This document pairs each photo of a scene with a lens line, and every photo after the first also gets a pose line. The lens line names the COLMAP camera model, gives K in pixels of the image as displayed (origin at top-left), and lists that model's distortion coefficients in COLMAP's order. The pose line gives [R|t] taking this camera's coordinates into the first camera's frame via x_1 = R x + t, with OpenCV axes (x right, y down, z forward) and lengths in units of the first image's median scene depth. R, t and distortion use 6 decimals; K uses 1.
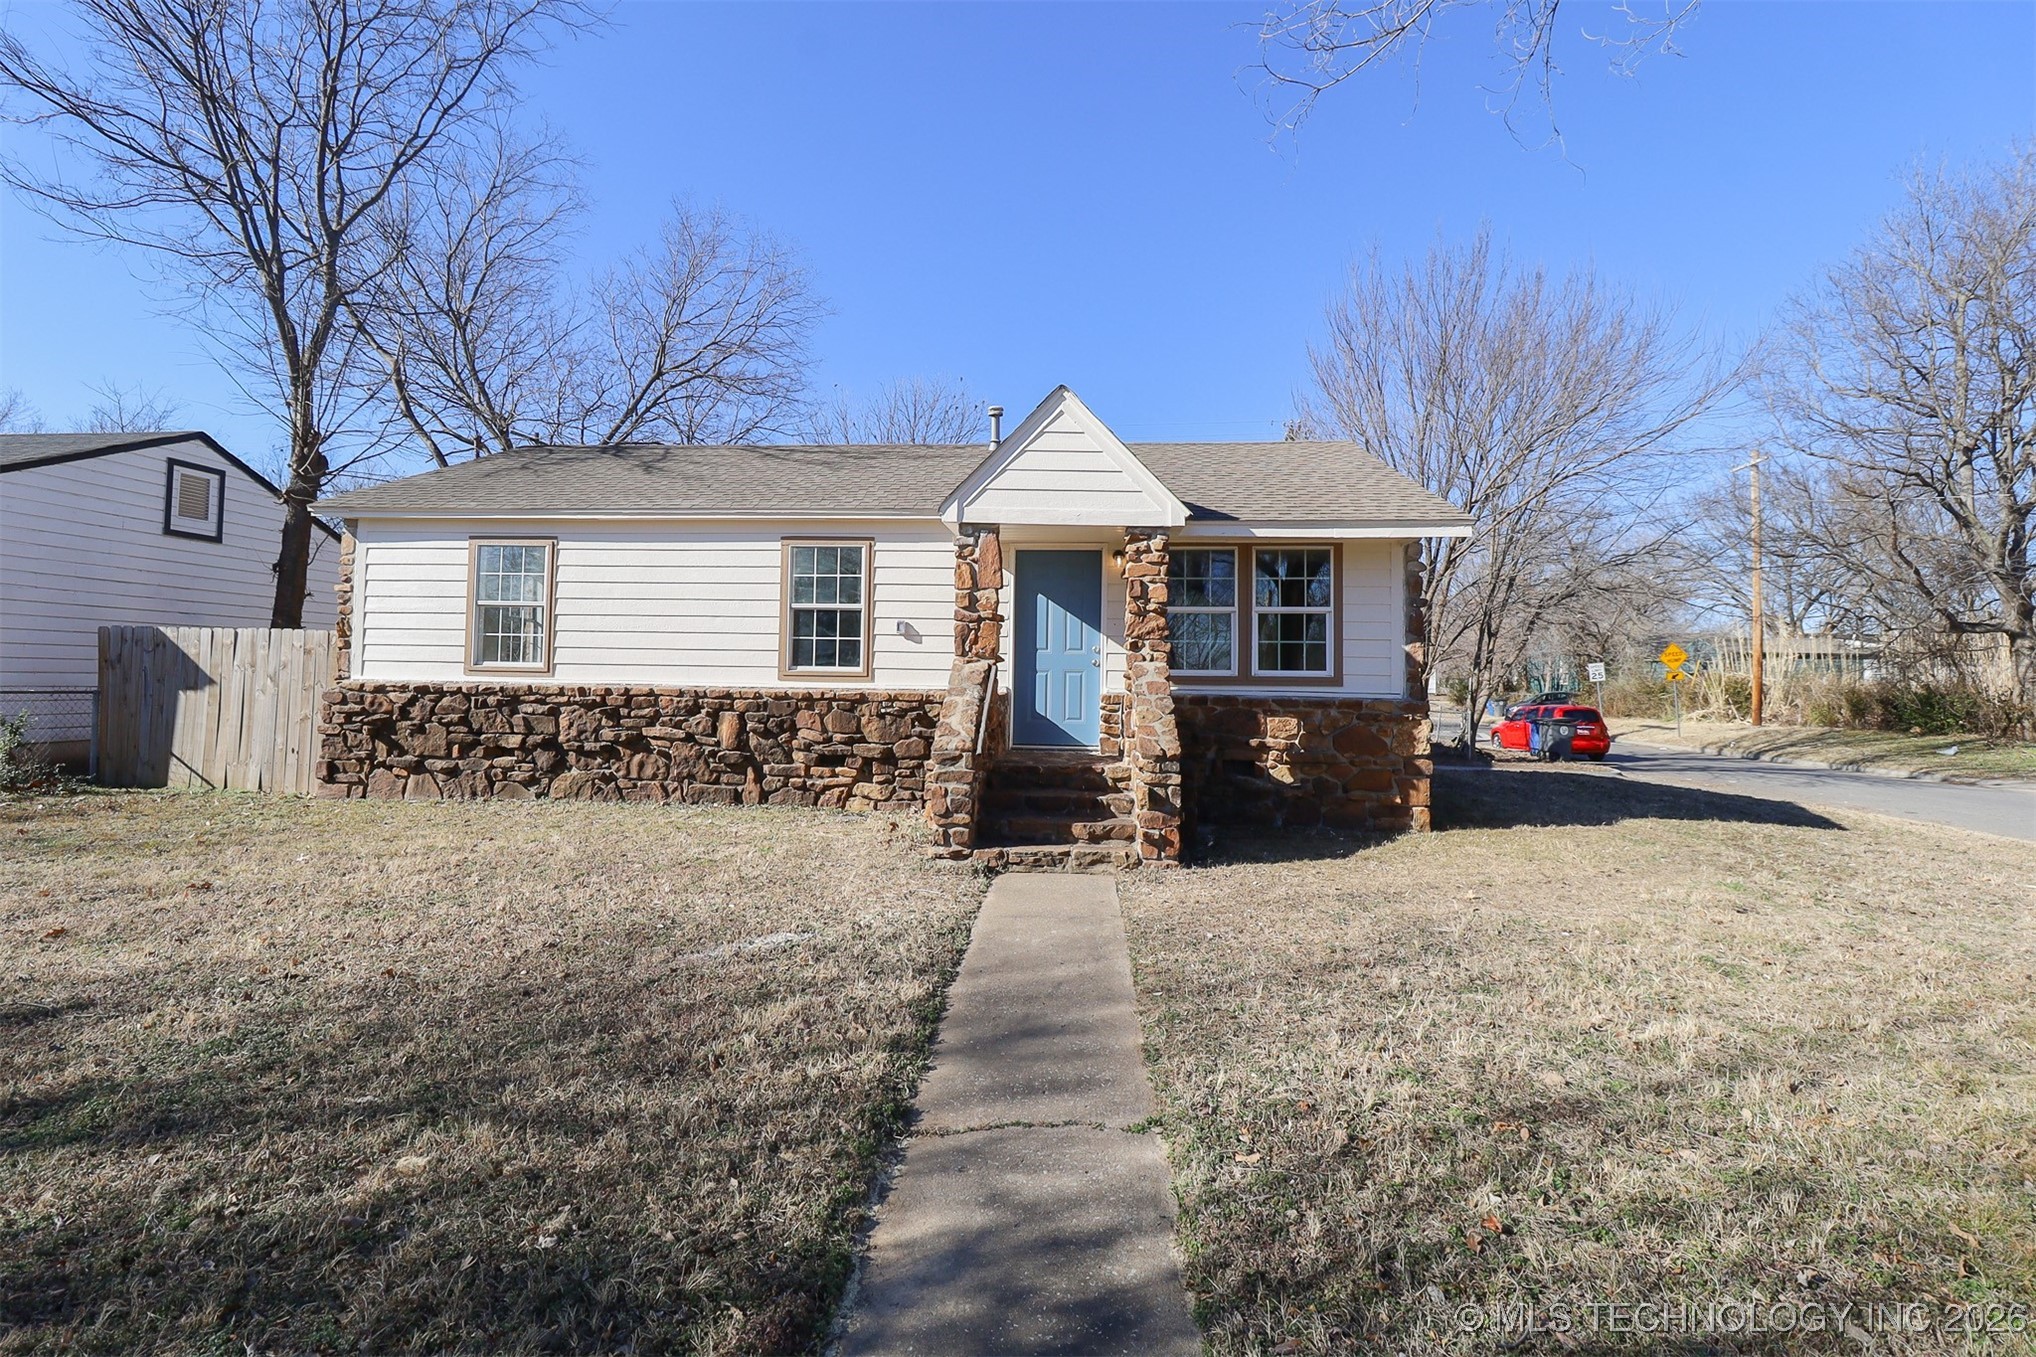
lens RADIAL K [[949.5, 0, 1014.3], [0, 949.5, 670.2], [0, 0, 1]] dist [-0.004944, -0.008819]
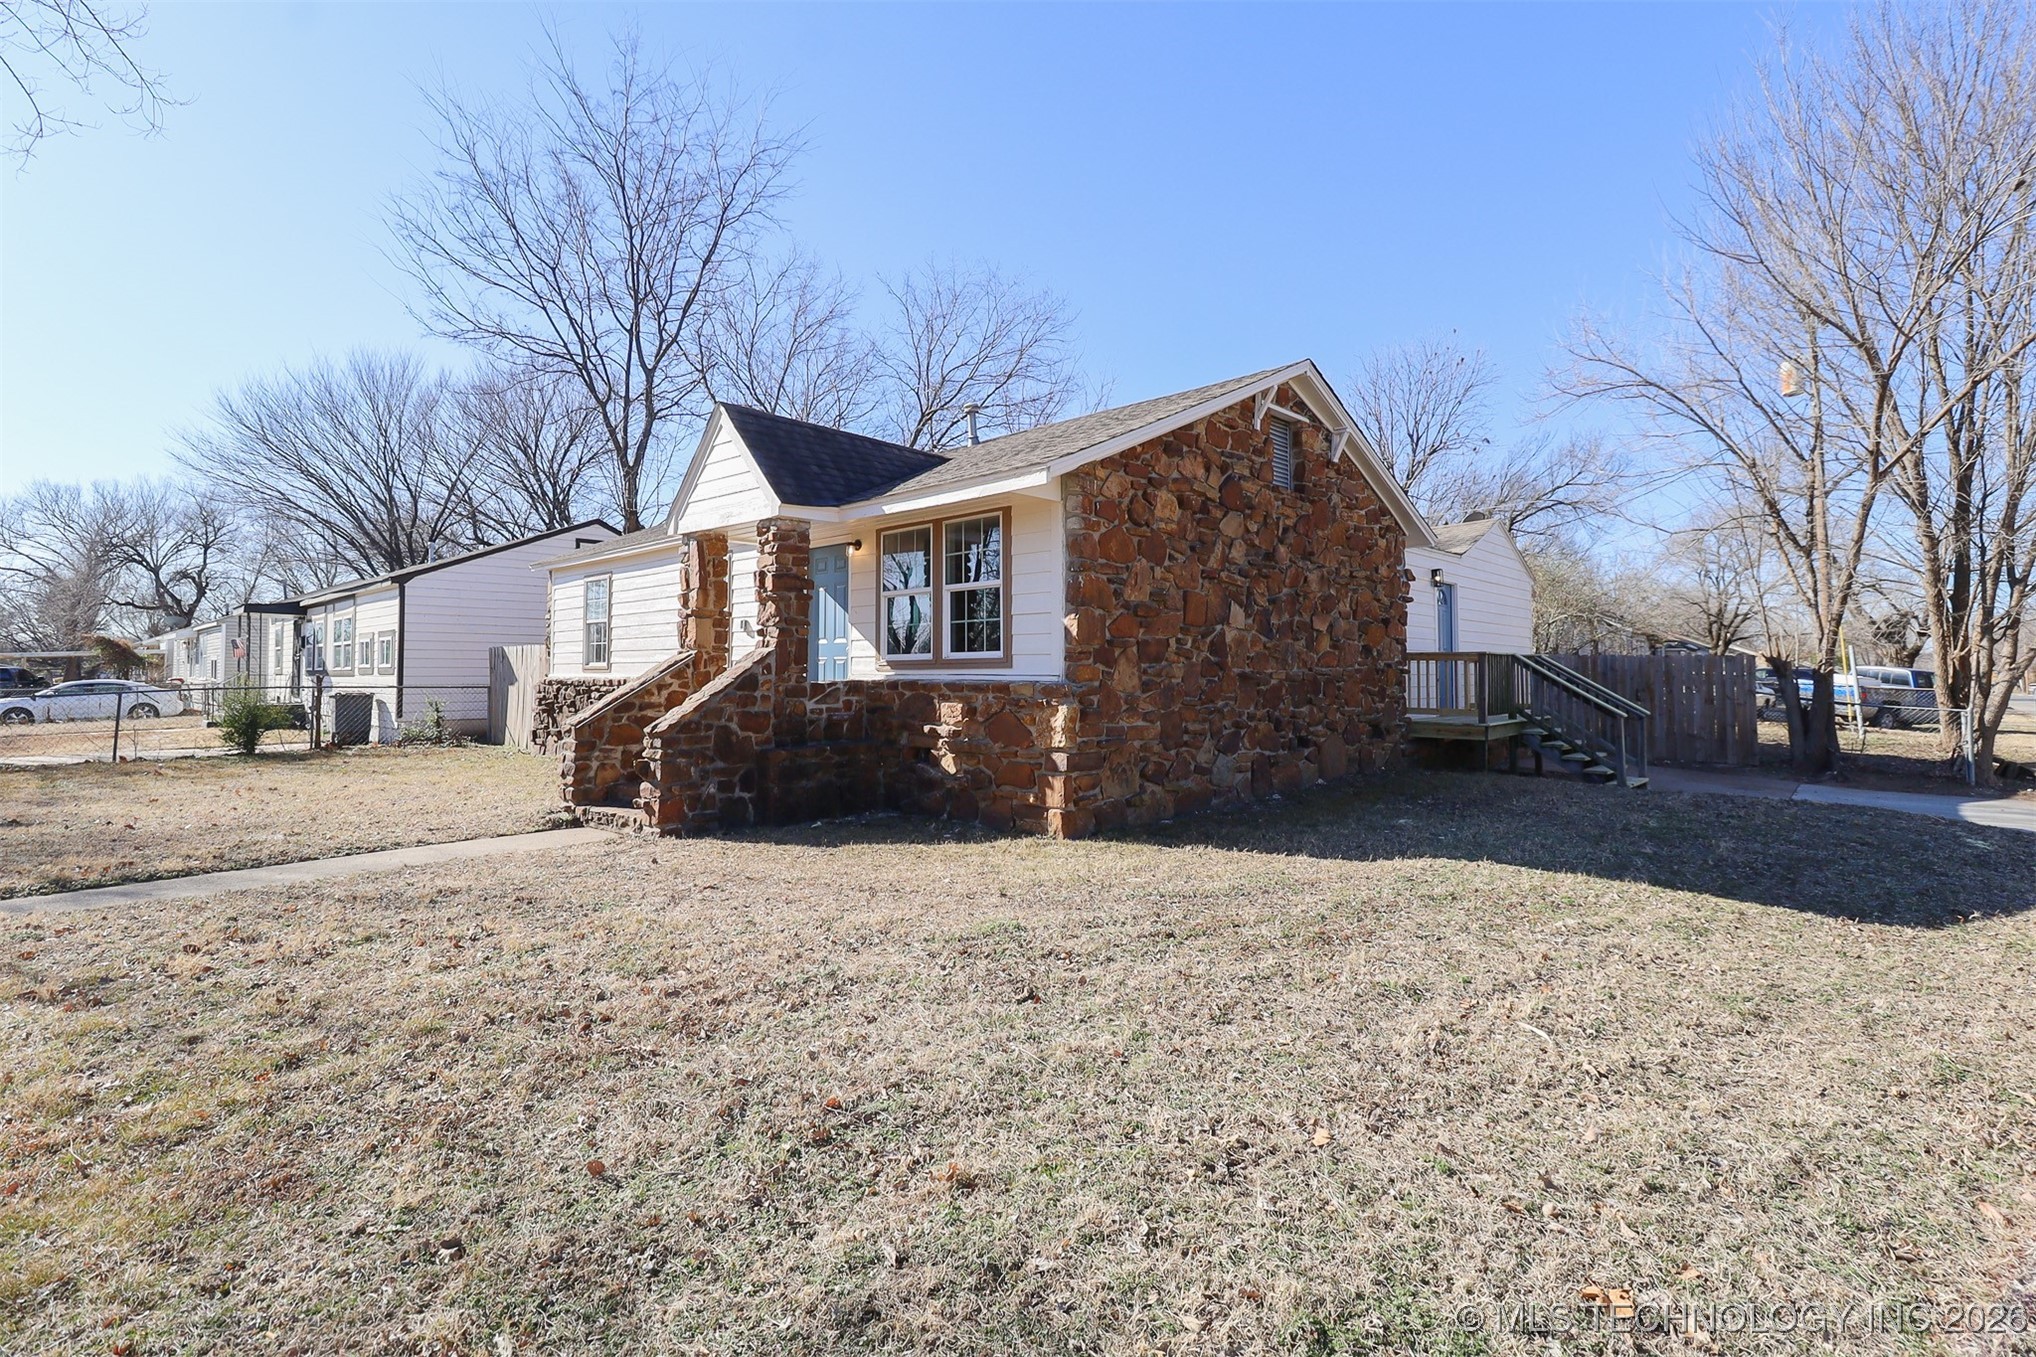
lens RADIAL K [[949.5, 0, 1014.7], [0, 949.5, 670.5], [0, 0, 1]] dist [-0.004944, -0.008819]
pose [[0.777251, -0.018502, -0.628918, 0.917635], [0.019214, 0.999799, -0.005667, 0.024977], [0.628897, -0.007680, 0.777451, 0.319583]]
